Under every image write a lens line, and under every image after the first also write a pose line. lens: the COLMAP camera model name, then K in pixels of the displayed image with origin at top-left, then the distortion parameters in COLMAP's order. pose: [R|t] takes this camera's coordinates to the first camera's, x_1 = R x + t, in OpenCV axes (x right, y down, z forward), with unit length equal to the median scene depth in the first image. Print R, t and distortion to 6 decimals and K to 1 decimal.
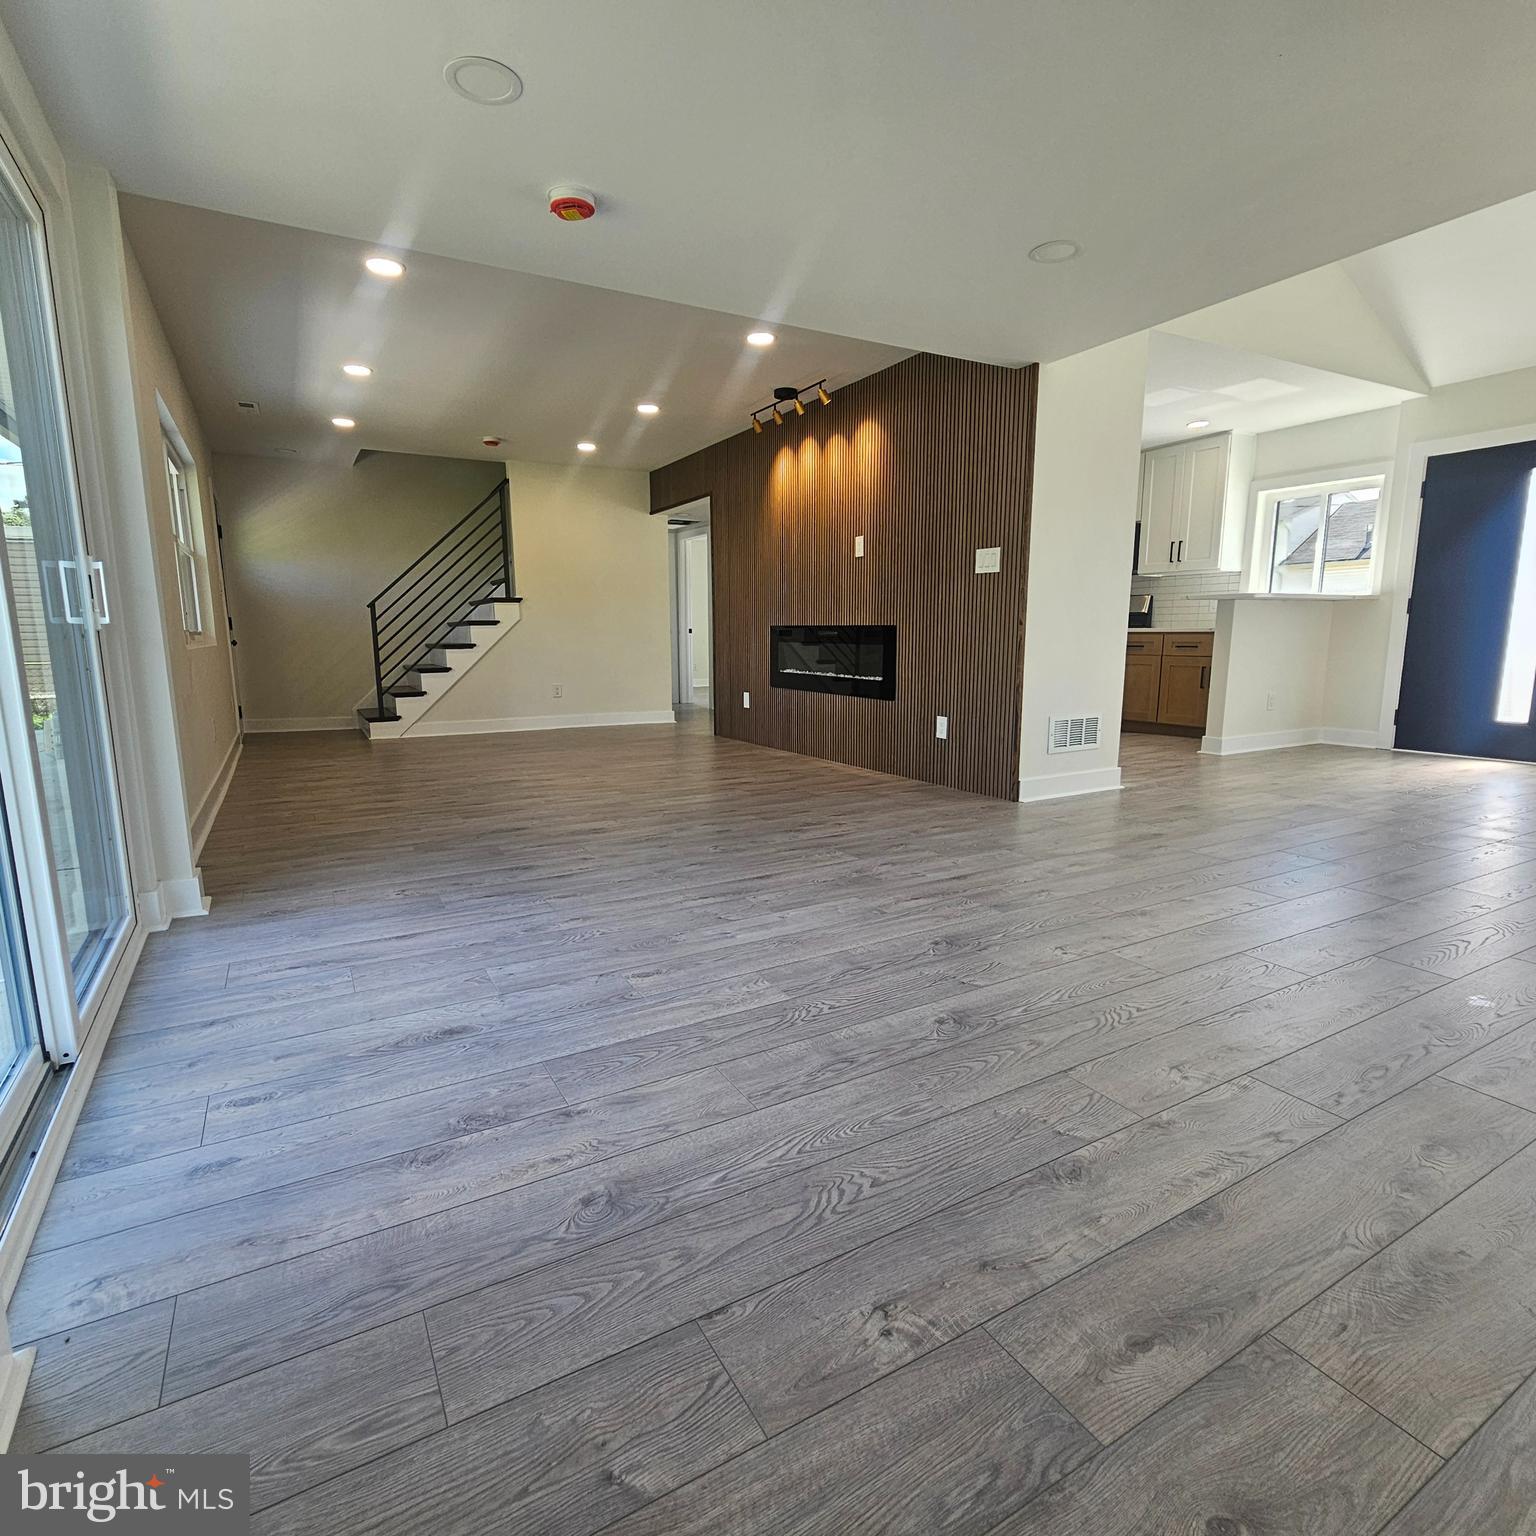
lens RADIAL K [[835.4, 0, 764.2], [0, 835.4, 778.1], [0, 0, 1]] dist [-0.002380, -0.001902]
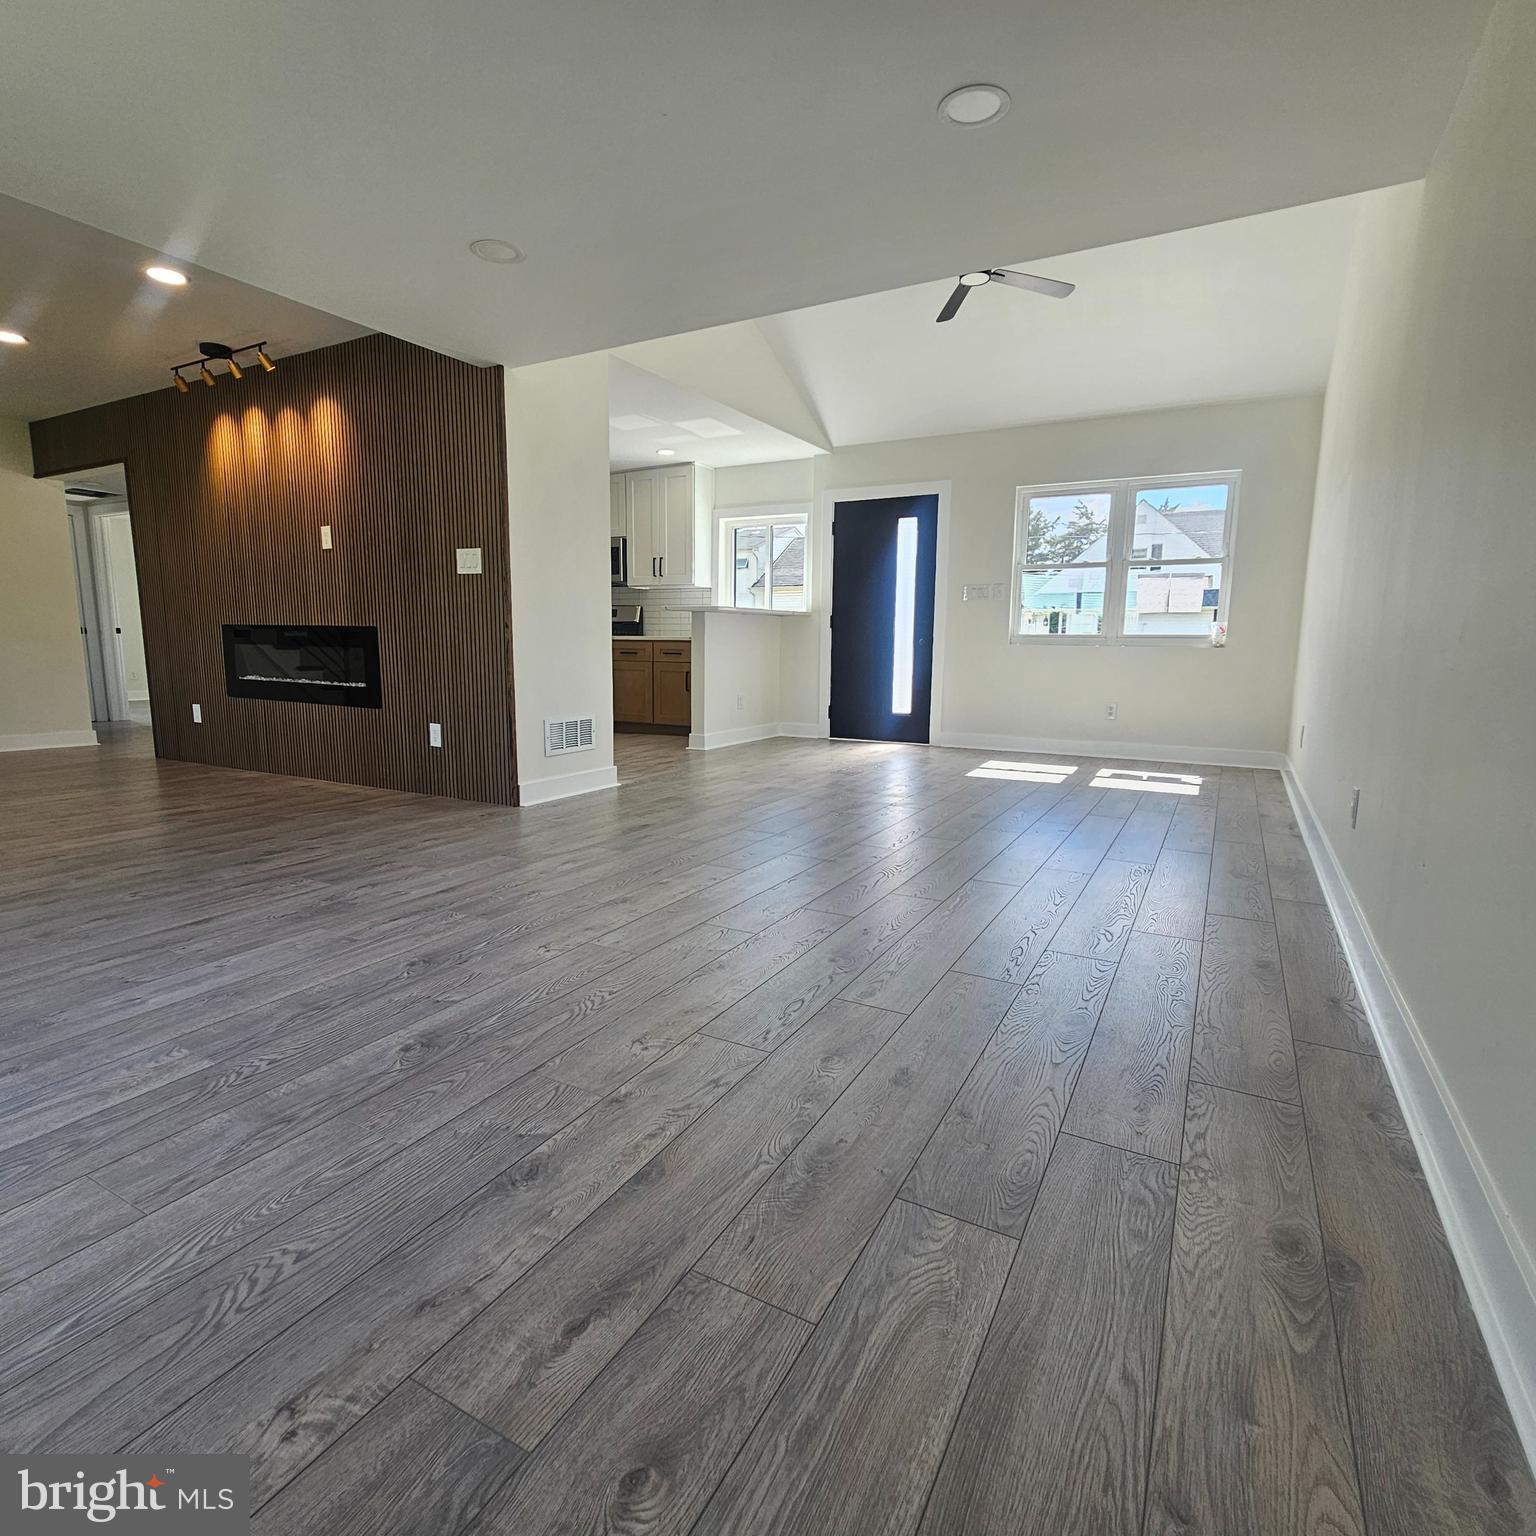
lens RADIAL K [[835.4, 0, 761.5], [0, 835.4, 778.3], [0, 0, 1]] dist [-0.002380, -0.001902]
pose [[0.853109, -0.067709, 0.517321, 0.032117], [0.072964, 0.997282, 0.010203, 0.005011], [-0.516606, 0.029041, 0.855731, 0.001205]]
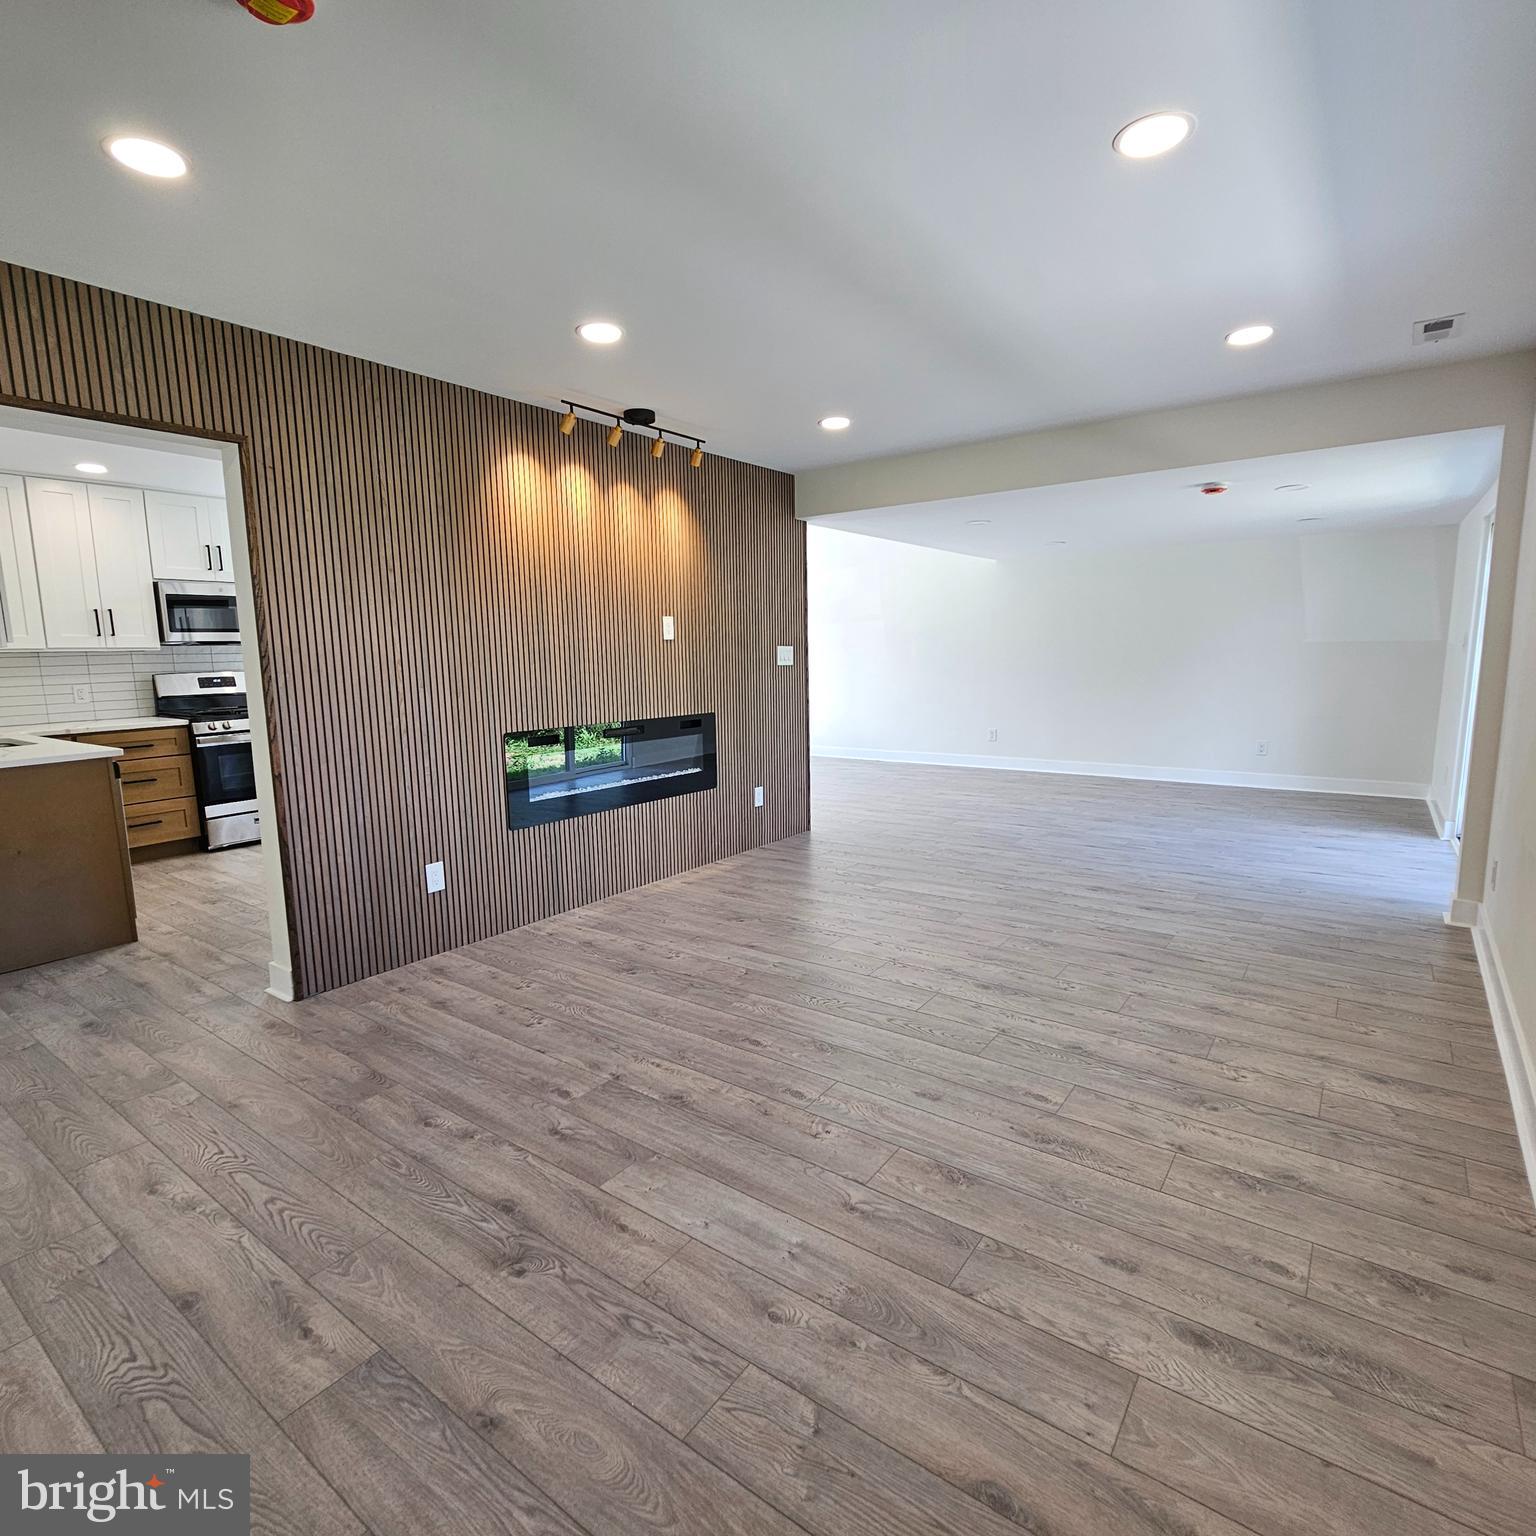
lens RADIAL K [[835.4, 0, 758.0], [0, 835.4, 783.1], [0, 0, 1]] dist [-0.002380, -0.001902]
pose [[-0.397471, -0.130541, 0.908282, -0.751784], [0.177464, 0.960206, 0.215663, -0.297151], [-0.900291, 0.246907, -0.358487, 1.286920]]
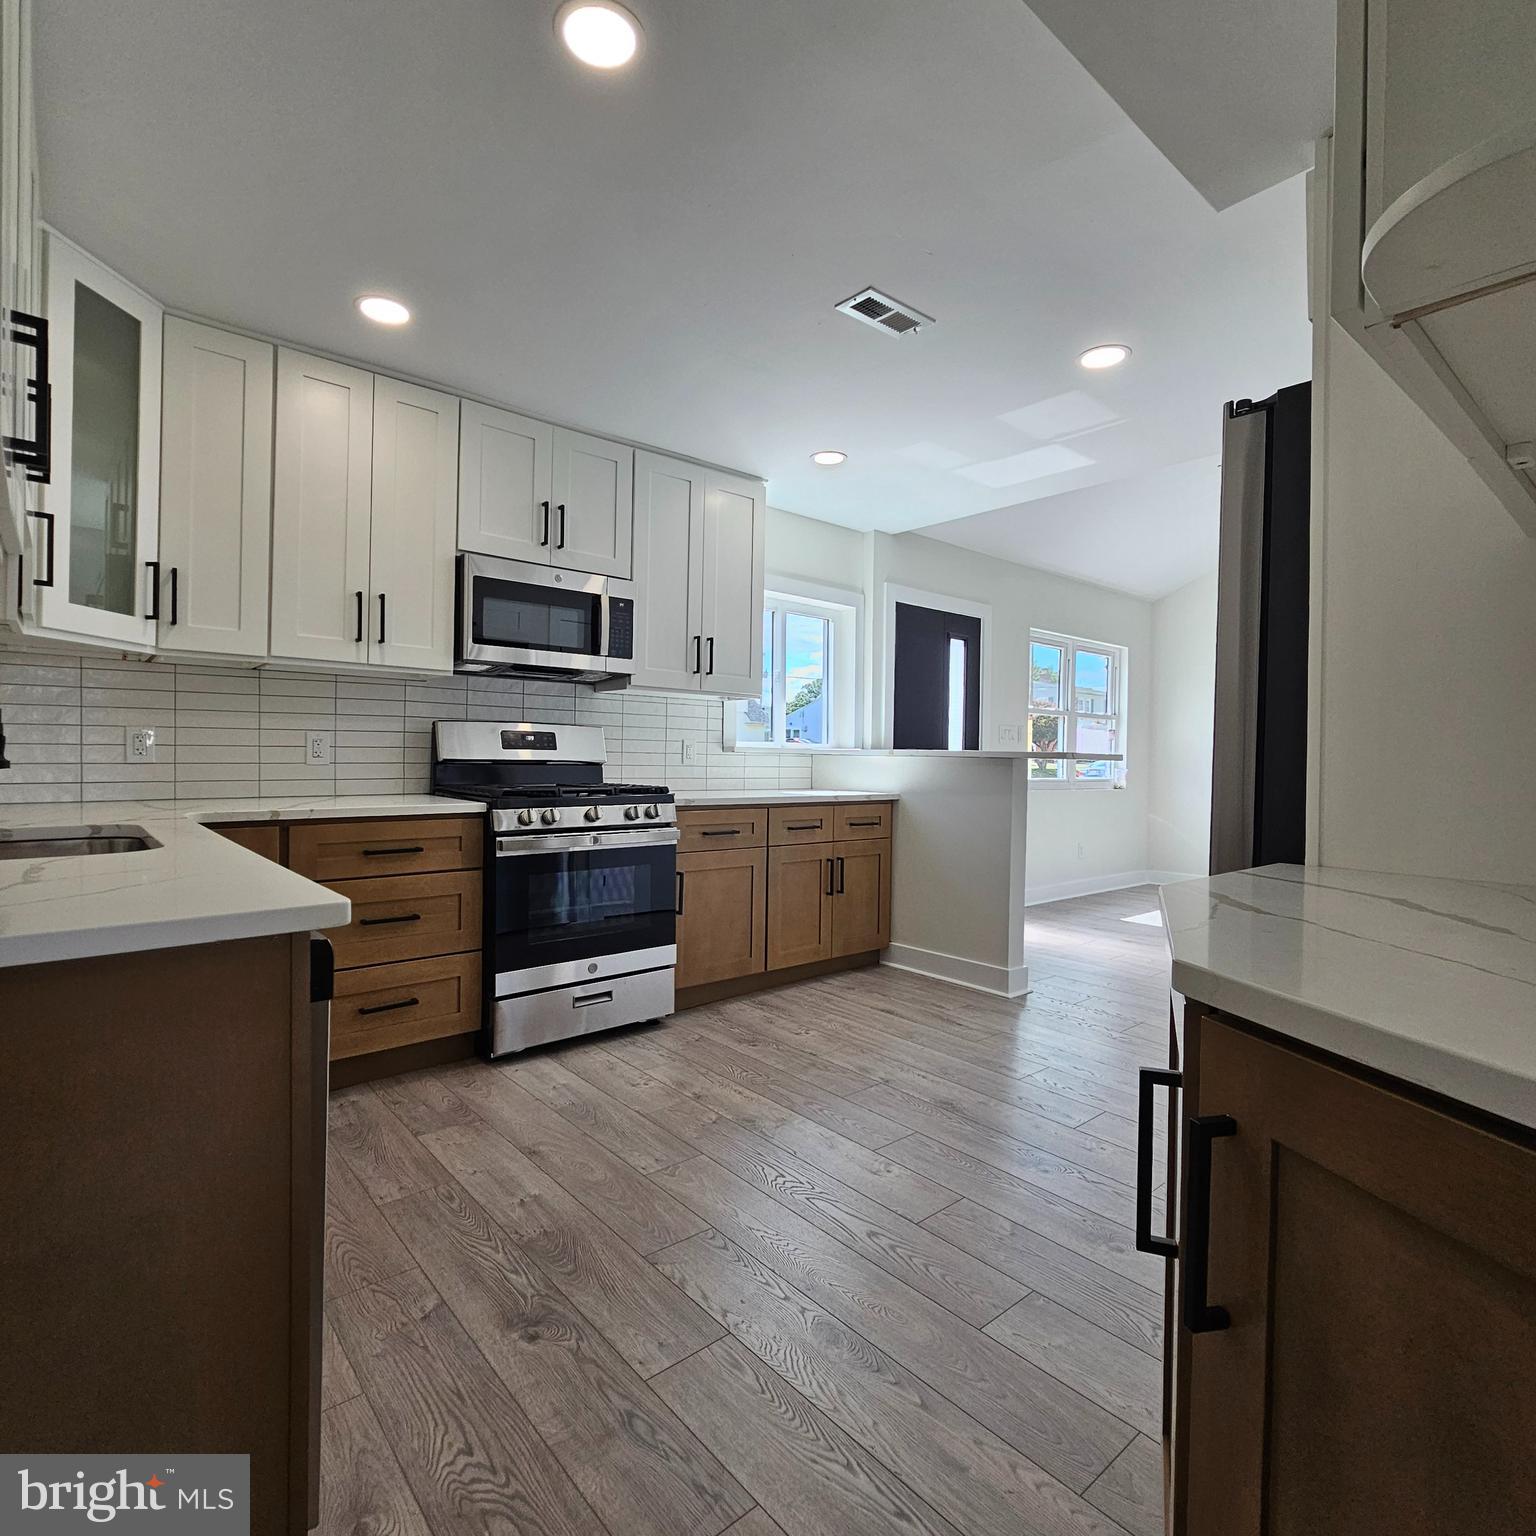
lens RADIAL K [[835.4, 0, 759.0], [0, 835.4, 765.3], [0, 0, 1]] dist [-0.002380, -0.001902]
pose [[-0.179308, -0.004426, 0.983783, -0.065693], [0.155519, 0.987289, 0.032788, -0.288941], [-0.971423, 0.158876, -0.176341, 1.457658]]
